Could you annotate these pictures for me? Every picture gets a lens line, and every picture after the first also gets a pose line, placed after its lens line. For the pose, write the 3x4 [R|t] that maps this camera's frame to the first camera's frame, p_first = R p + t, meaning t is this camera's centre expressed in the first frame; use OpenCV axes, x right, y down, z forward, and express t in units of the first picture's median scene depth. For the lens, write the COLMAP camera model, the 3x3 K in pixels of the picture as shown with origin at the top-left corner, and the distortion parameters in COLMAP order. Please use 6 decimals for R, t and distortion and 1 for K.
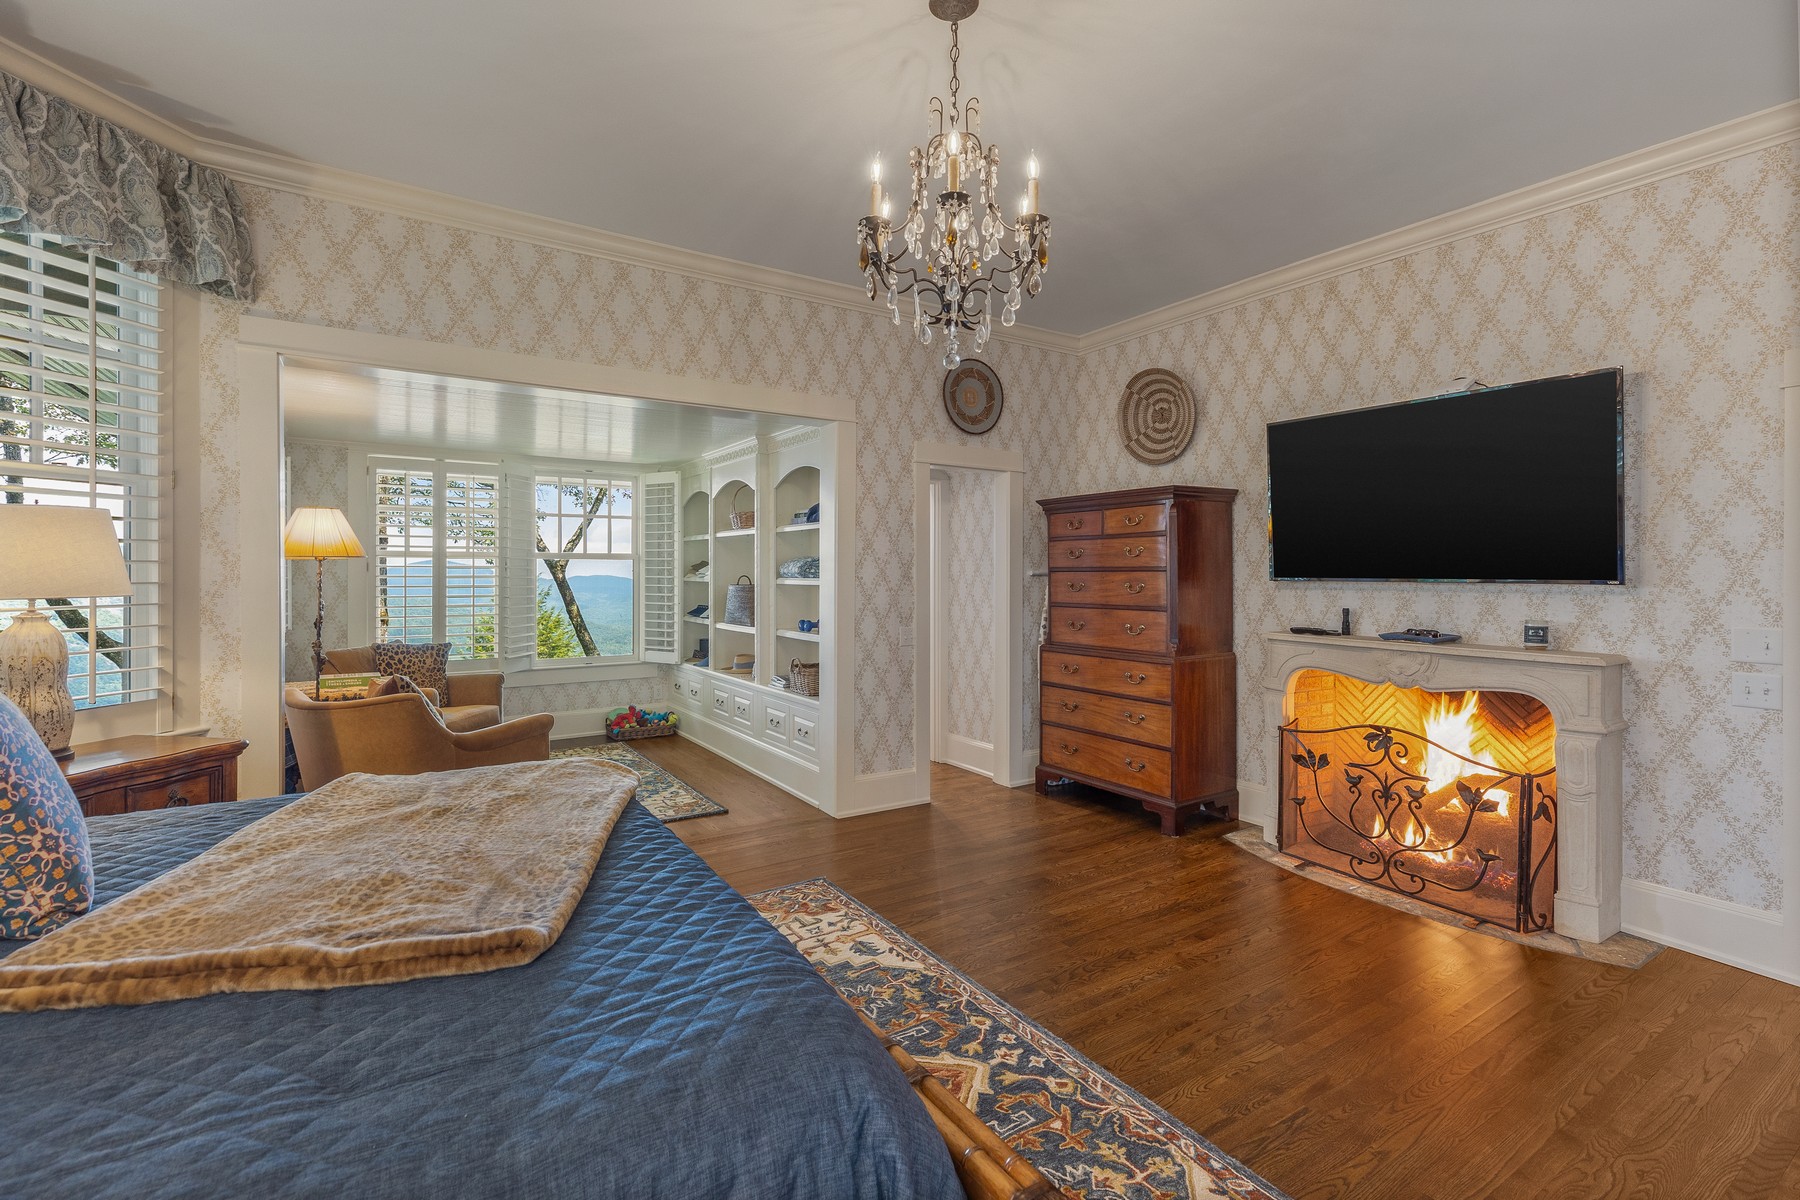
lens RADIAL K [[811.7, 0, 897.1], [0, 811.7, 573.0], [0, 0, 1]] dist [0.006548, -0.001191]
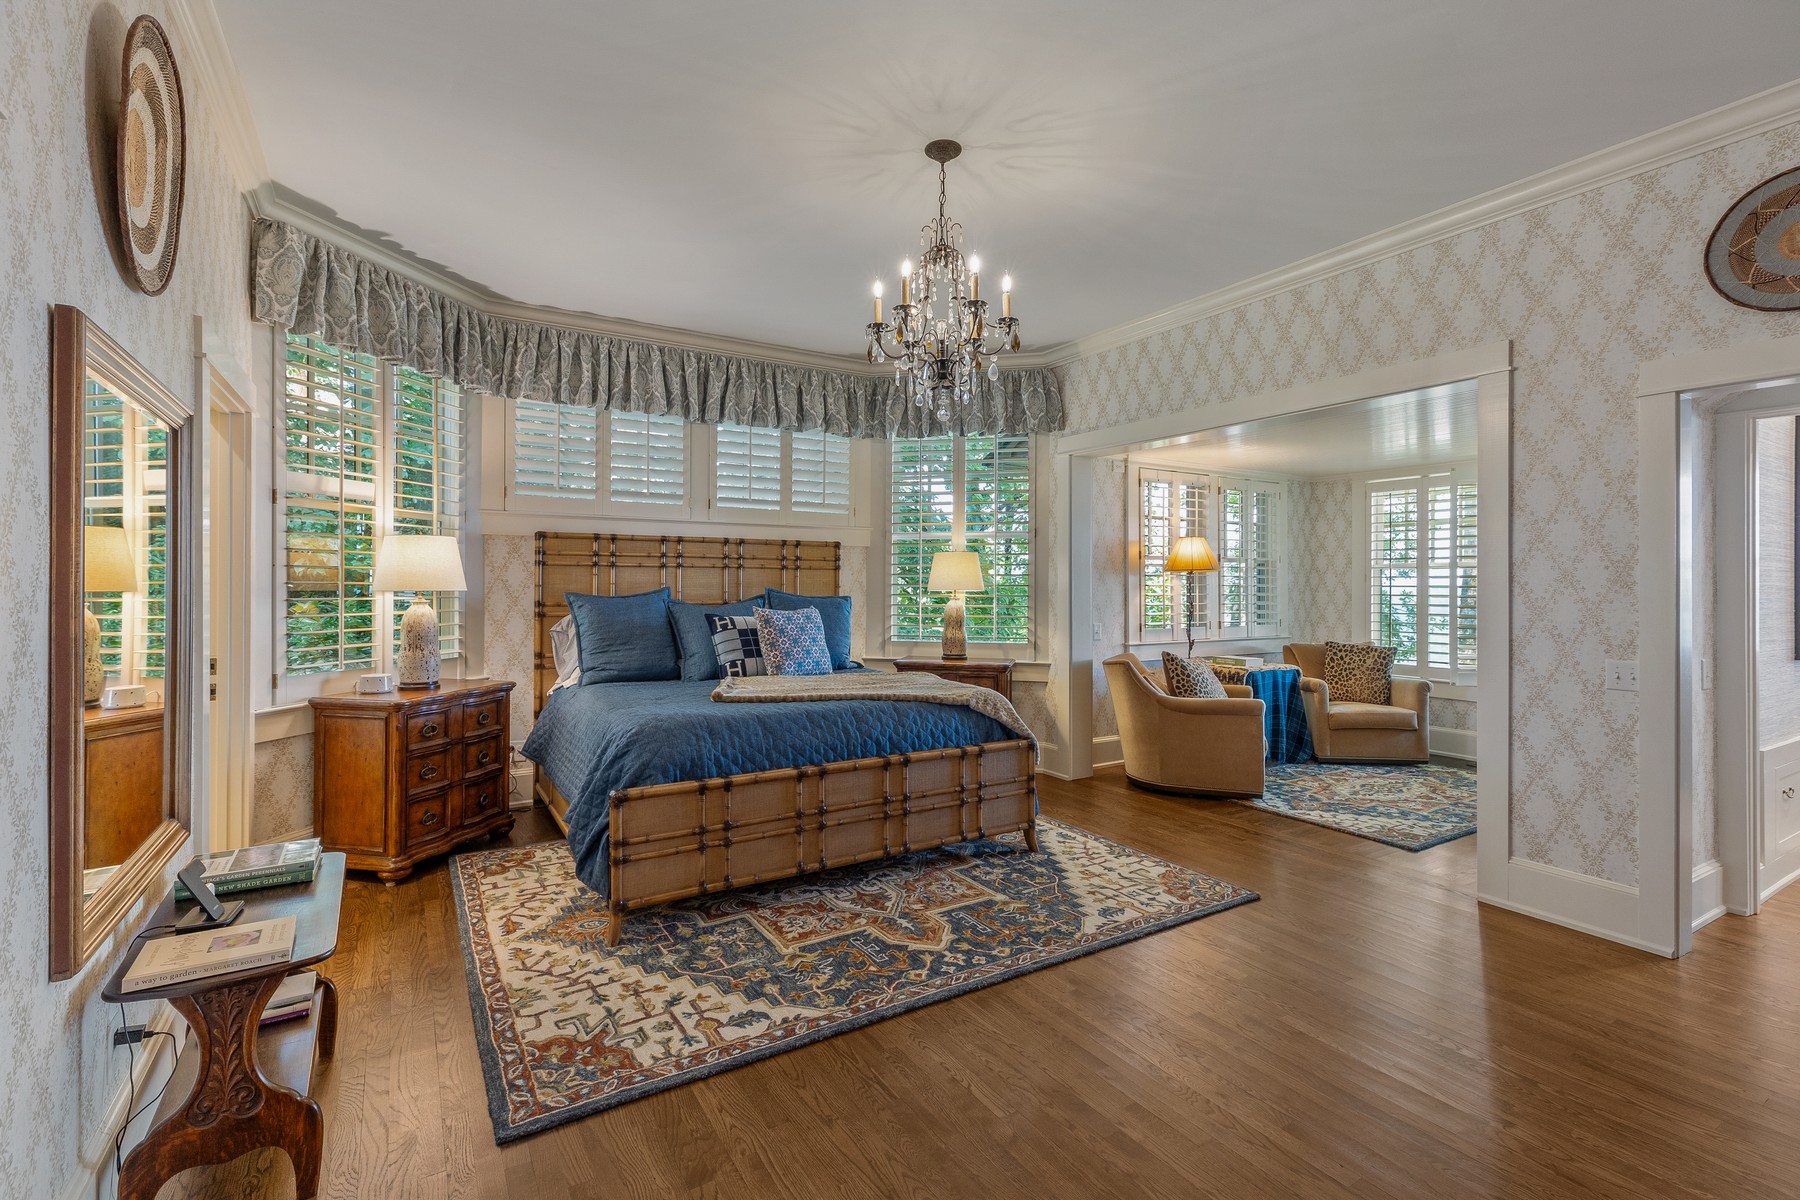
lens RADIAL K [[811.7, 0, 902.3], [0, 811.7, 584.2], [0, 0, 1]] dist [0.006548, -0.001191]
pose [[-0.021307, -0.004795, -0.999761, 1.059752], [-0.003994, 0.999981, -0.004711, 0.019562], [0.999765, 0.003893, -0.021326, 0.721370]]
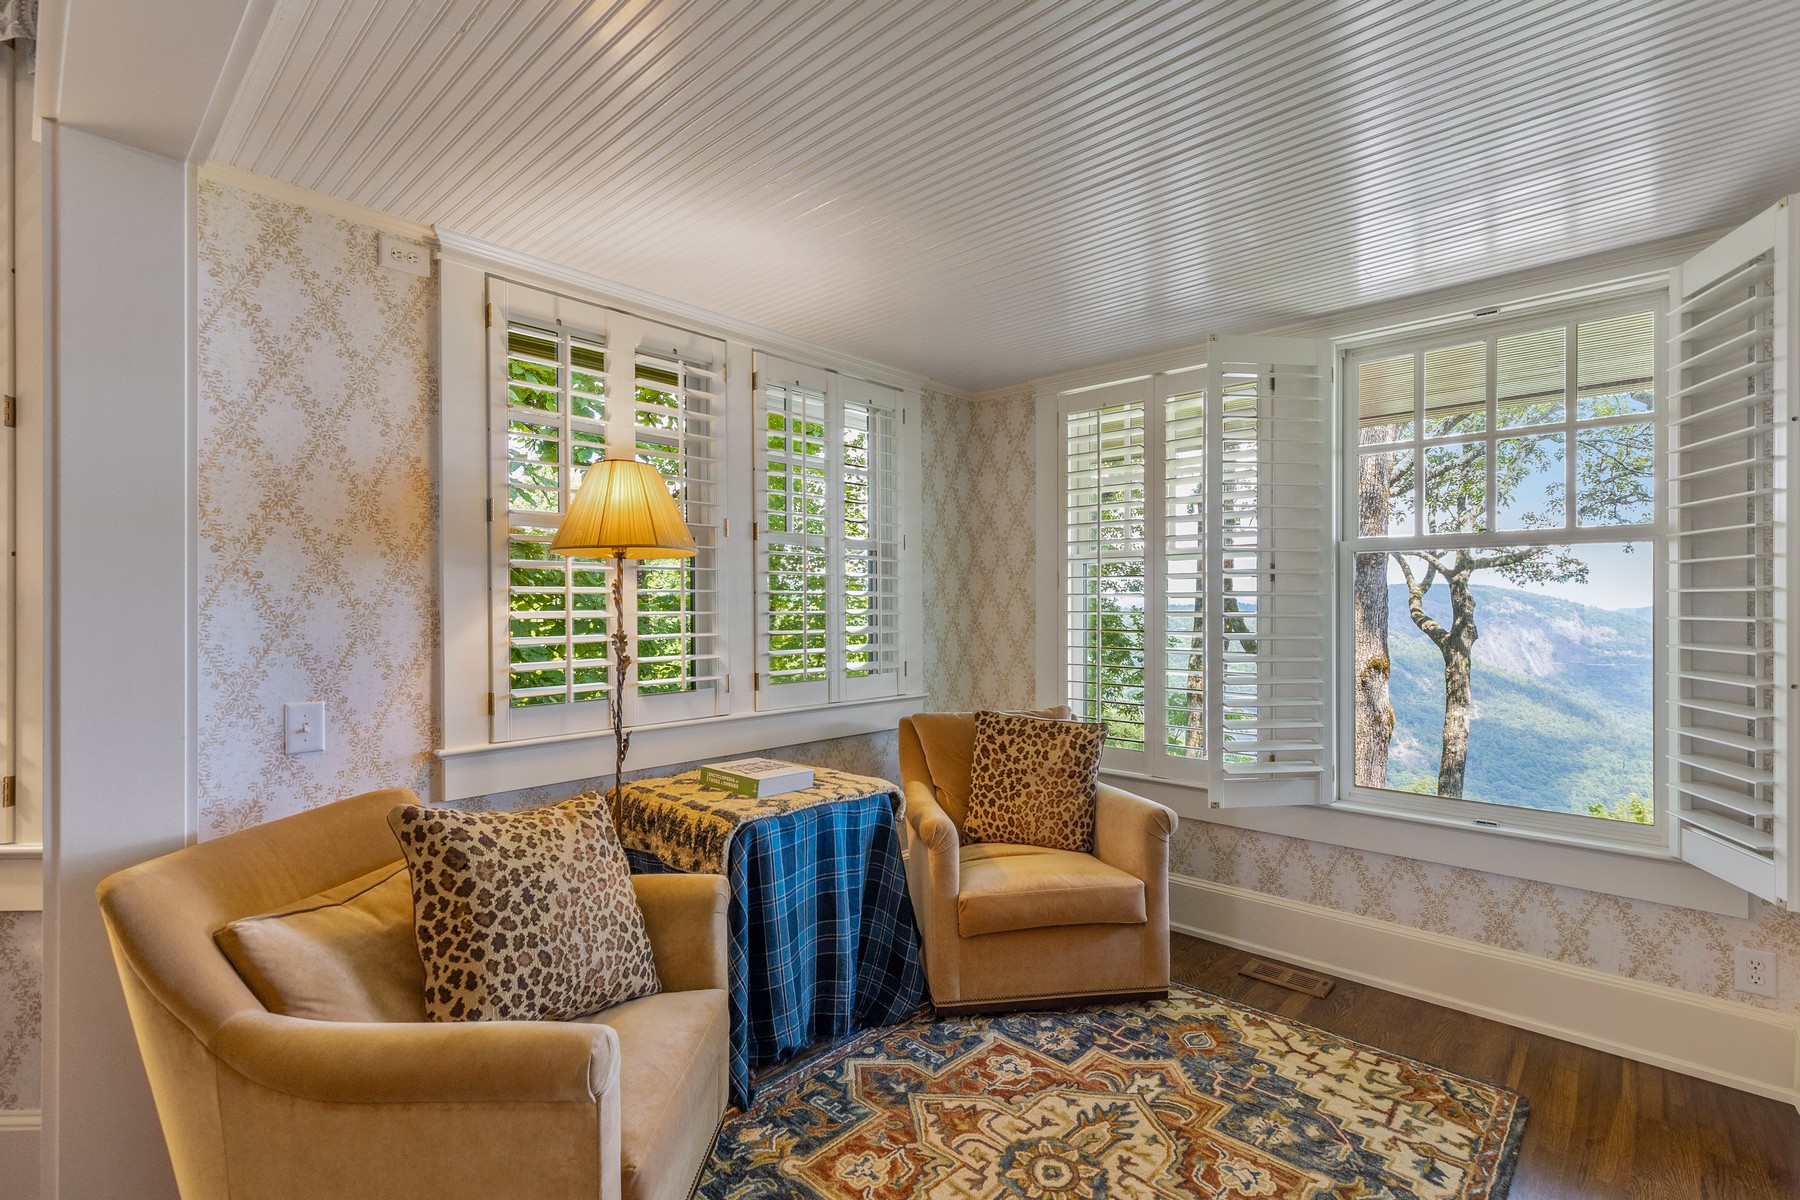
lens RADIAL K [[811.7, 0, 895.6], [0, 811.7, 613.1], [0, 0, 1]] dist [0.006548, -0.001191]
pose [[0.239892, 0.005352, -0.970785, -0.182379], [0.001868, 0.999980, 0.005974, 0.027502], [0.970798, -0.003246, 0.239878, 1.473291]]
